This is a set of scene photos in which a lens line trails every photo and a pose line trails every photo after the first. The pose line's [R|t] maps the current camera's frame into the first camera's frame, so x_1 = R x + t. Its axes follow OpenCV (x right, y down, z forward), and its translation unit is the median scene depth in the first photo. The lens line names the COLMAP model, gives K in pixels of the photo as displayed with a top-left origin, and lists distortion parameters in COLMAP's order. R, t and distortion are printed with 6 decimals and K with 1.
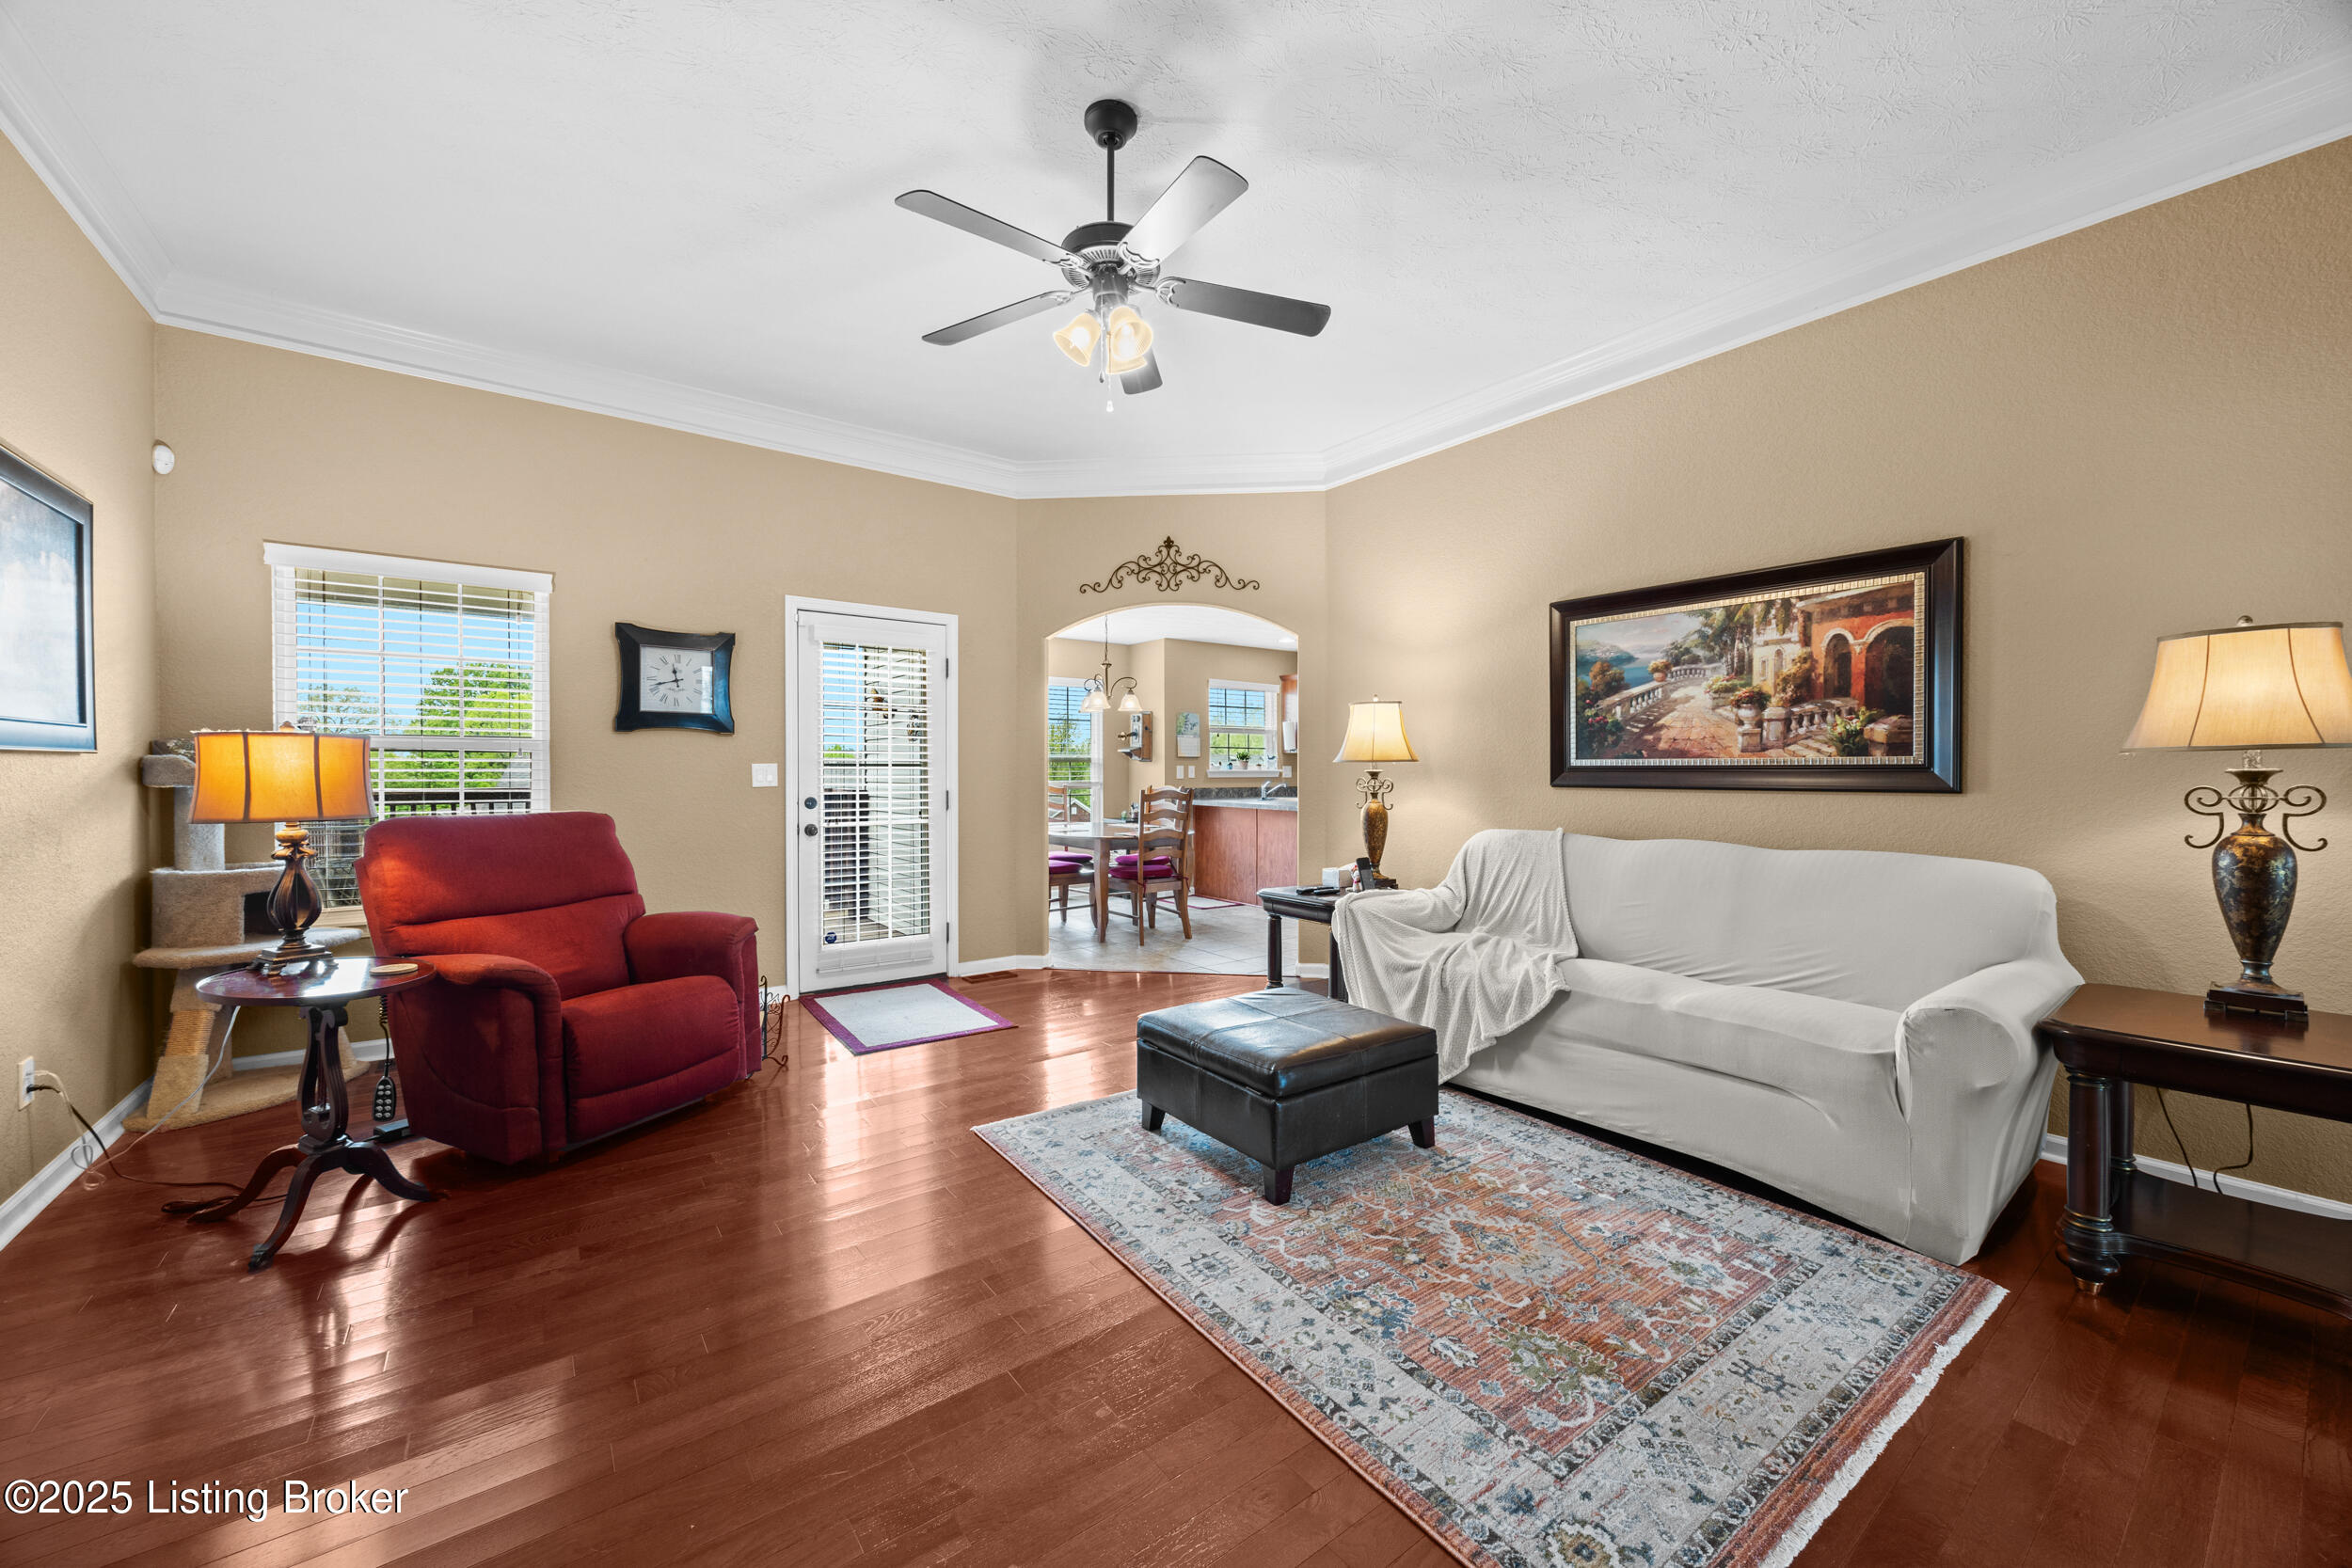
lens RADIAL K [[896.3, 0, 1177.3], [0, 896.3, 775.5], [0, 0, 1]] dist [-0.005834, -0.000255]
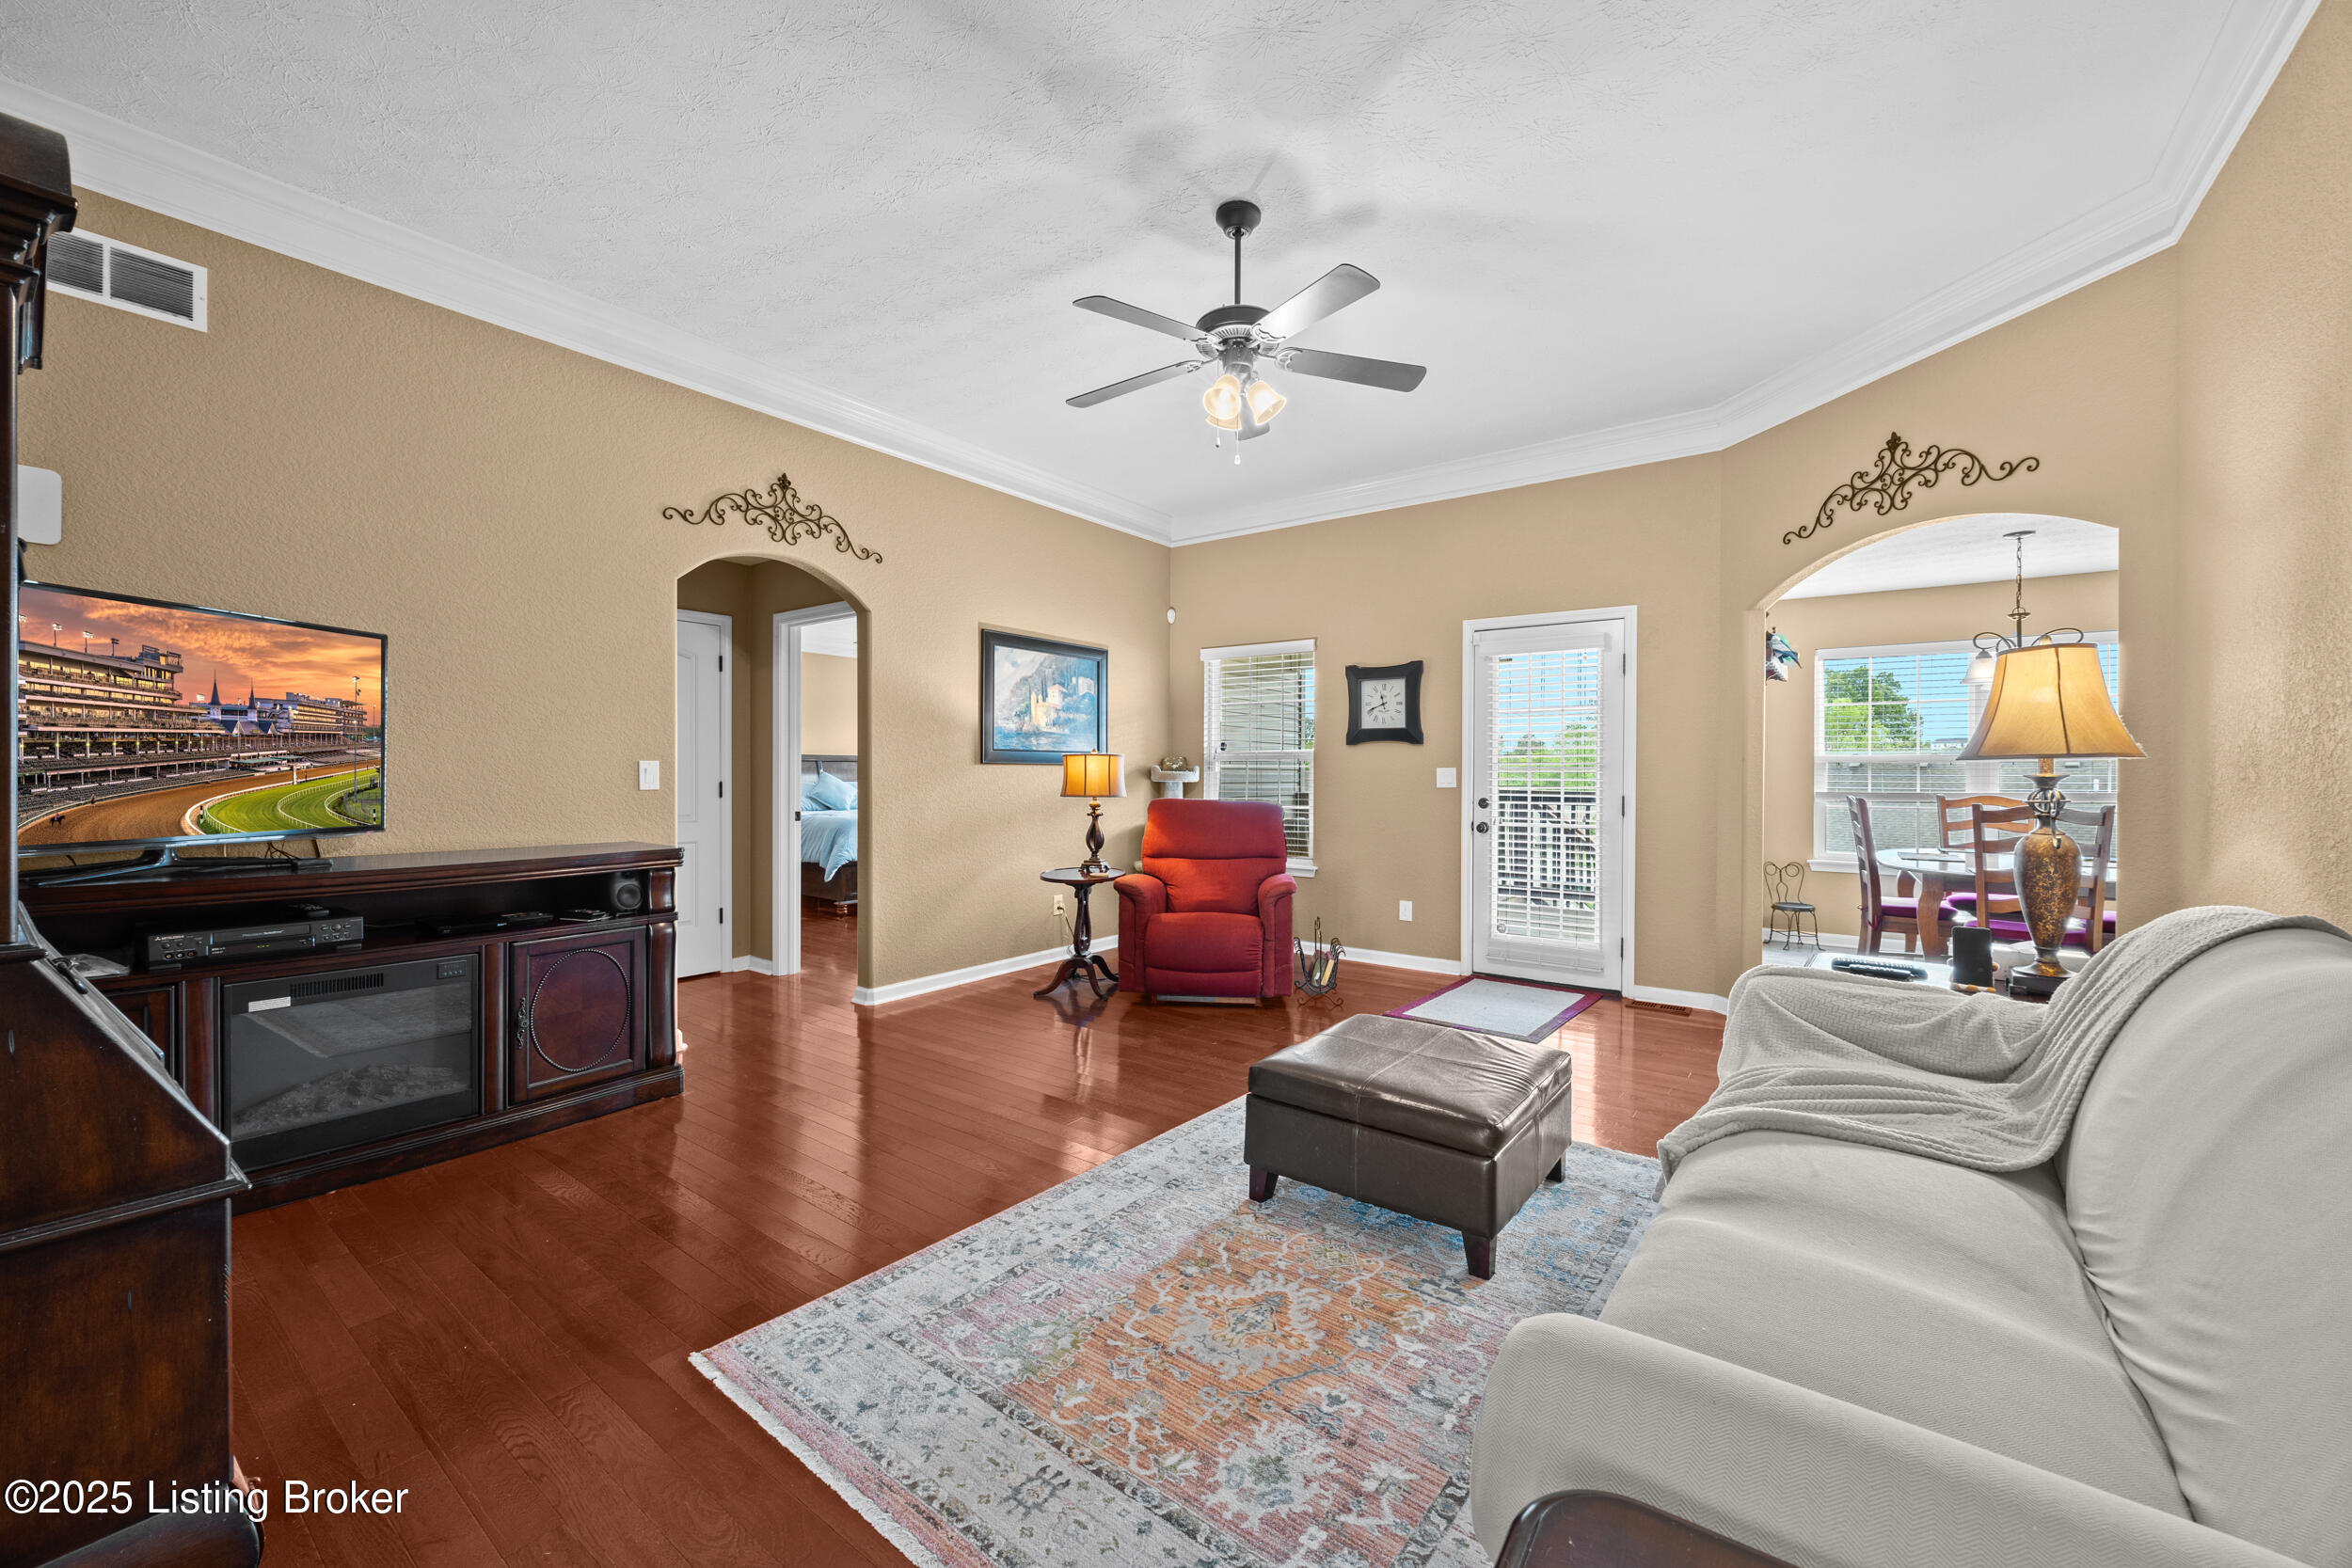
lens RADIAL K [[896.3, 0, 1182.6], [0, 896.3, 777.5], [0, 0, 1]] dist [-0.005834, -0.000255]
pose [[0.284595, 0.005796, -0.958630, 0.791581], [-0.007025, 0.999967, 0.003960, -0.004185], [0.958622, 0.005608, 0.284626, 0.466553]]
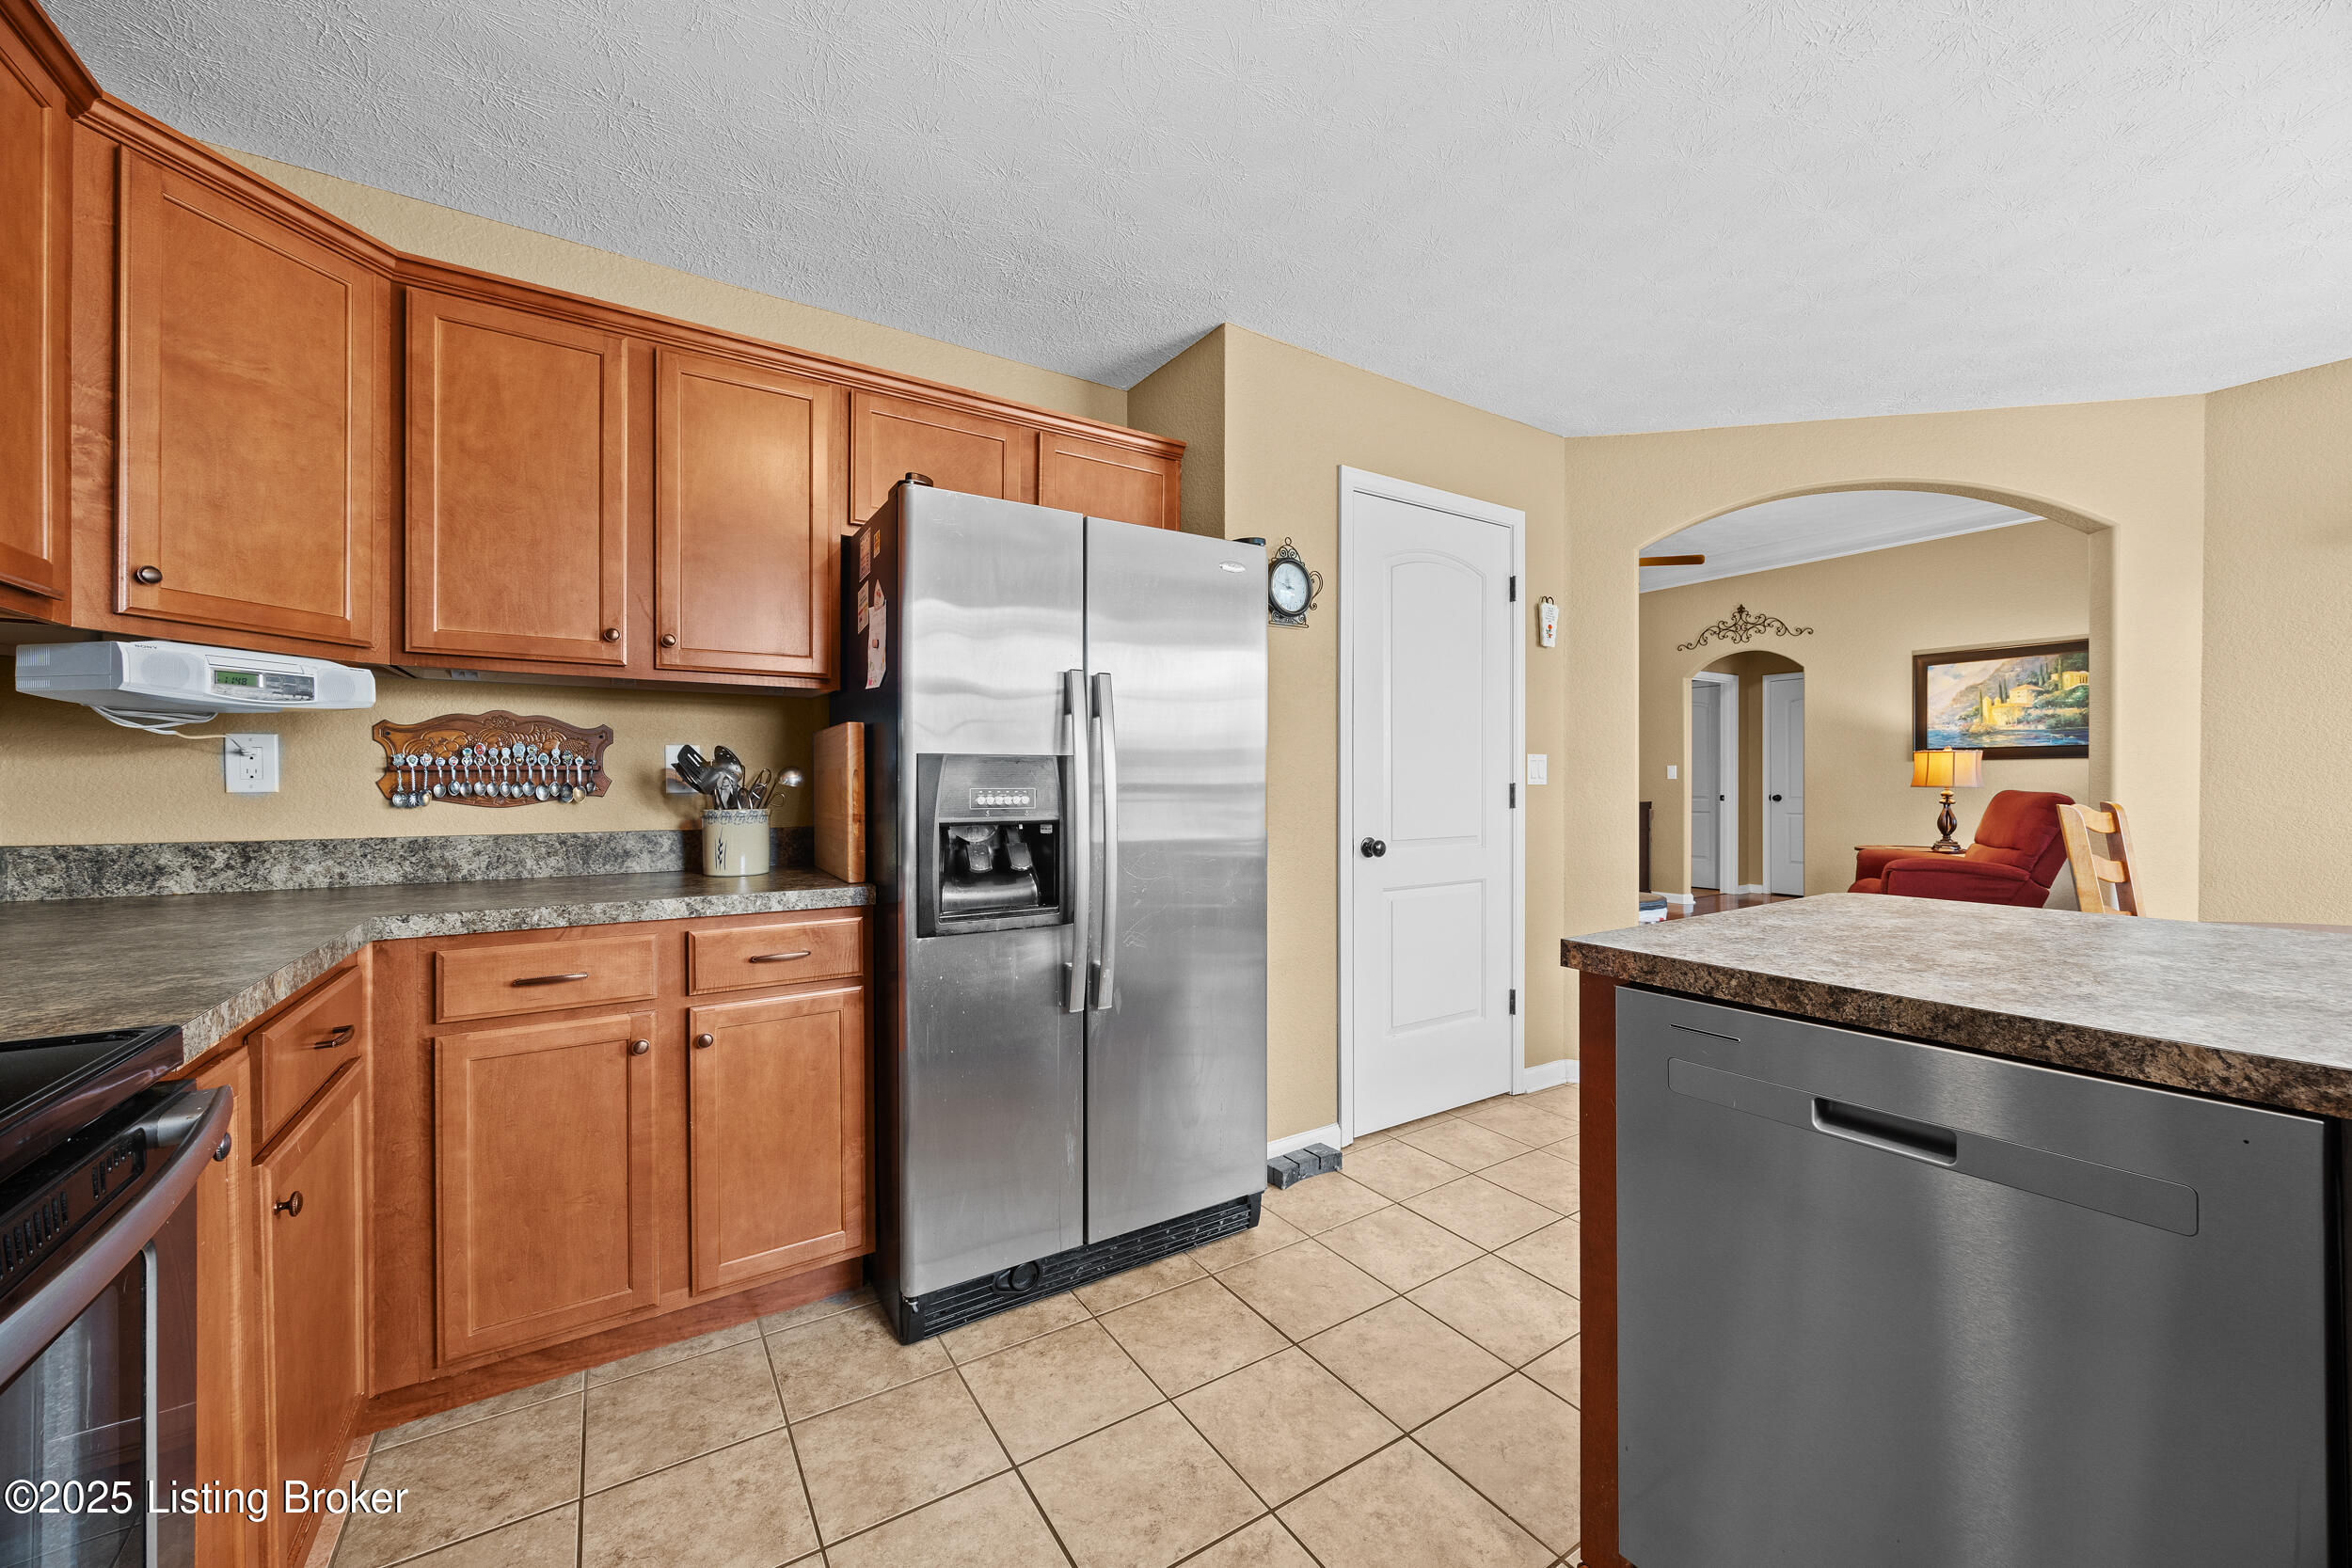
lens RADIAL K [[896.3, 0, 1190.4], [0, 896.3, 780.9], [0, 0, 1]] dist [-0.005834, -0.000255]
pose [[-0.997878, 0.002740, 0.065055, 0.672947], [0.003301, 0.999958, 0.008517, 0.002408], [-0.065029, 0.008714, -0.997845, 2.688424]]
